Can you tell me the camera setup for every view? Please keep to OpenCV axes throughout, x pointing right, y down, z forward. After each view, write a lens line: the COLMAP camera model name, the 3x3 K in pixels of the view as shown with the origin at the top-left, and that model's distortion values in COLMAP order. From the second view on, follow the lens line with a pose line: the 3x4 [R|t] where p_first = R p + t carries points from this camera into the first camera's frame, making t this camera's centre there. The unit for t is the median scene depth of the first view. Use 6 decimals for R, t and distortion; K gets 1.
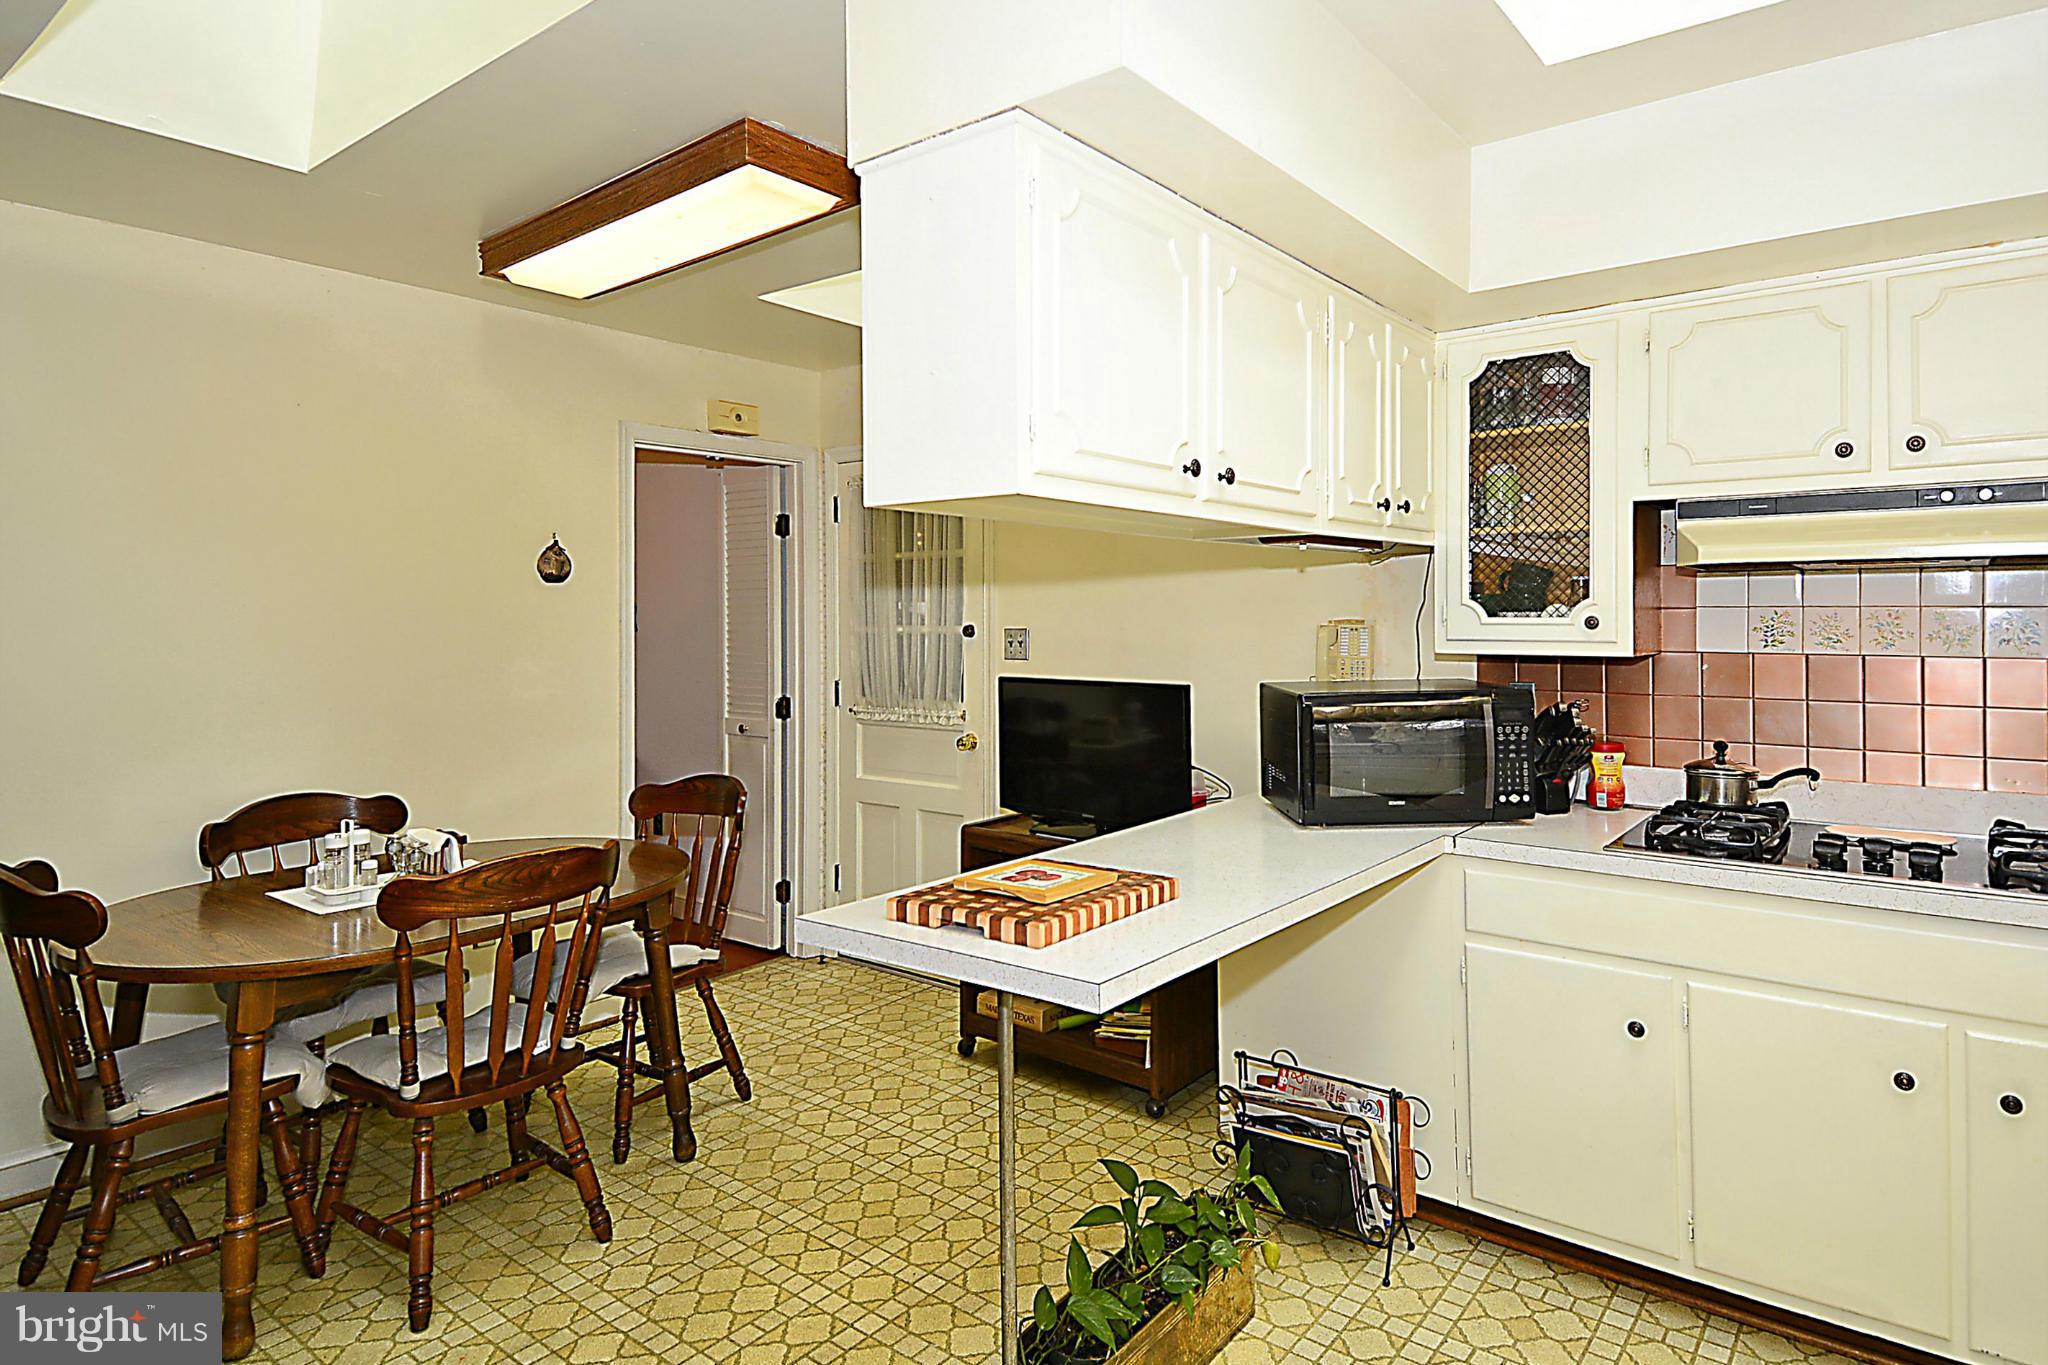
lens RADIAL K [[1126.6, 0, 1086.3], [0, 1126.6, 614.5], [0, 0, 1]] dist [0.073794, -0.058533]
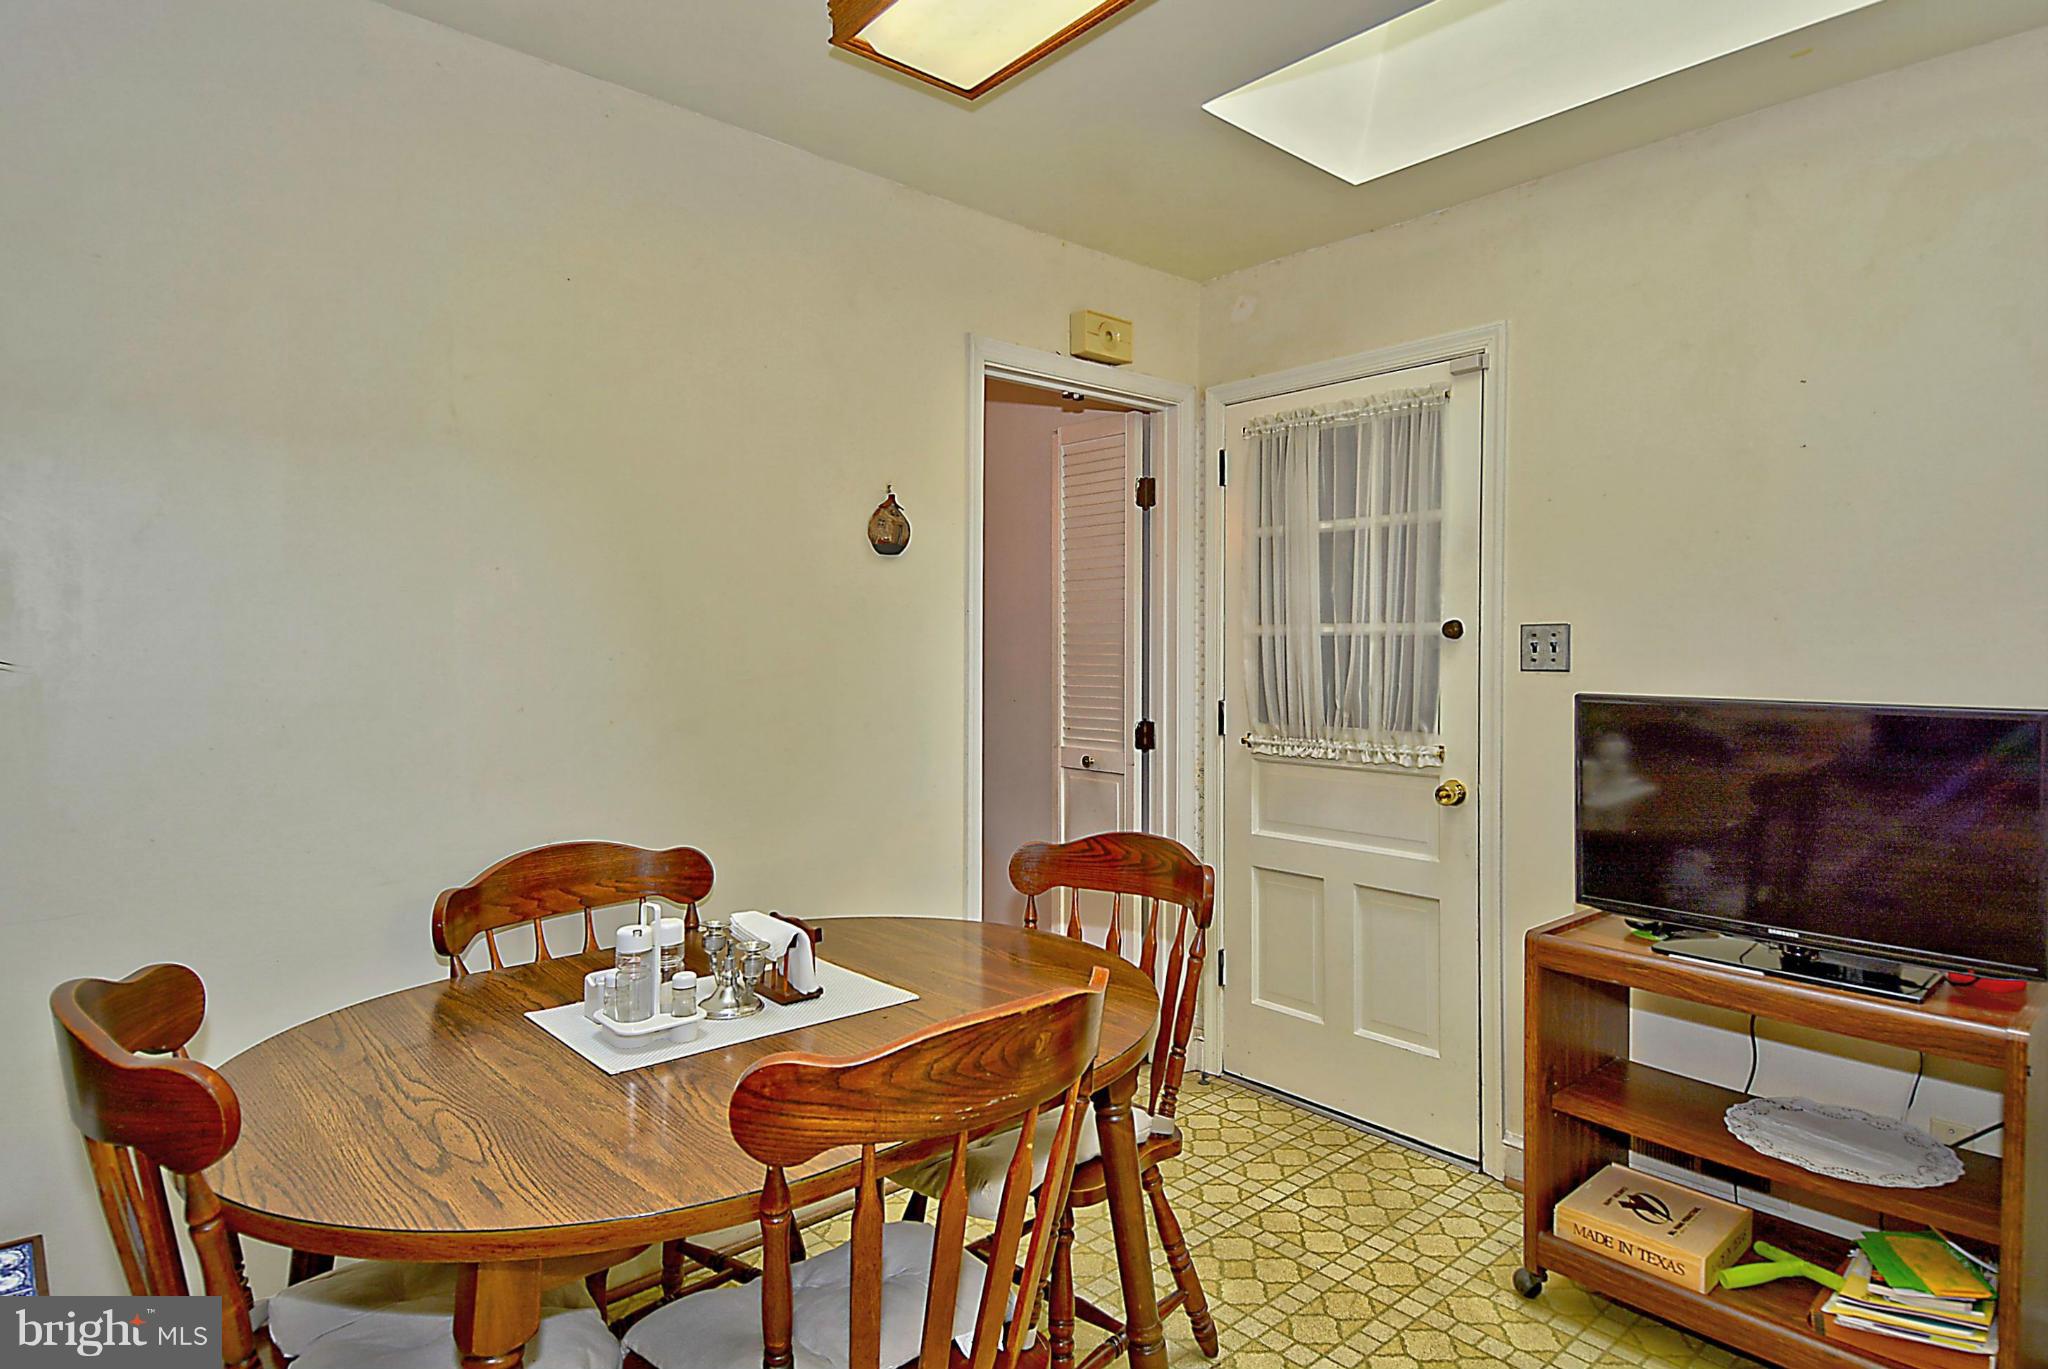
lens RADIAL K [[1058.0, 0, 1067.0], [0, 1058.0, 666.2], [0, 0, 1]] dist [0.054747, -0.046552]
pose [[0.988563, 0.012910, -0.150256, -0.349626], [-0.011160, 0.999860, 0.012483, 0.046224], [0.150396, -0.010664, 0.988568, 0.489105]]
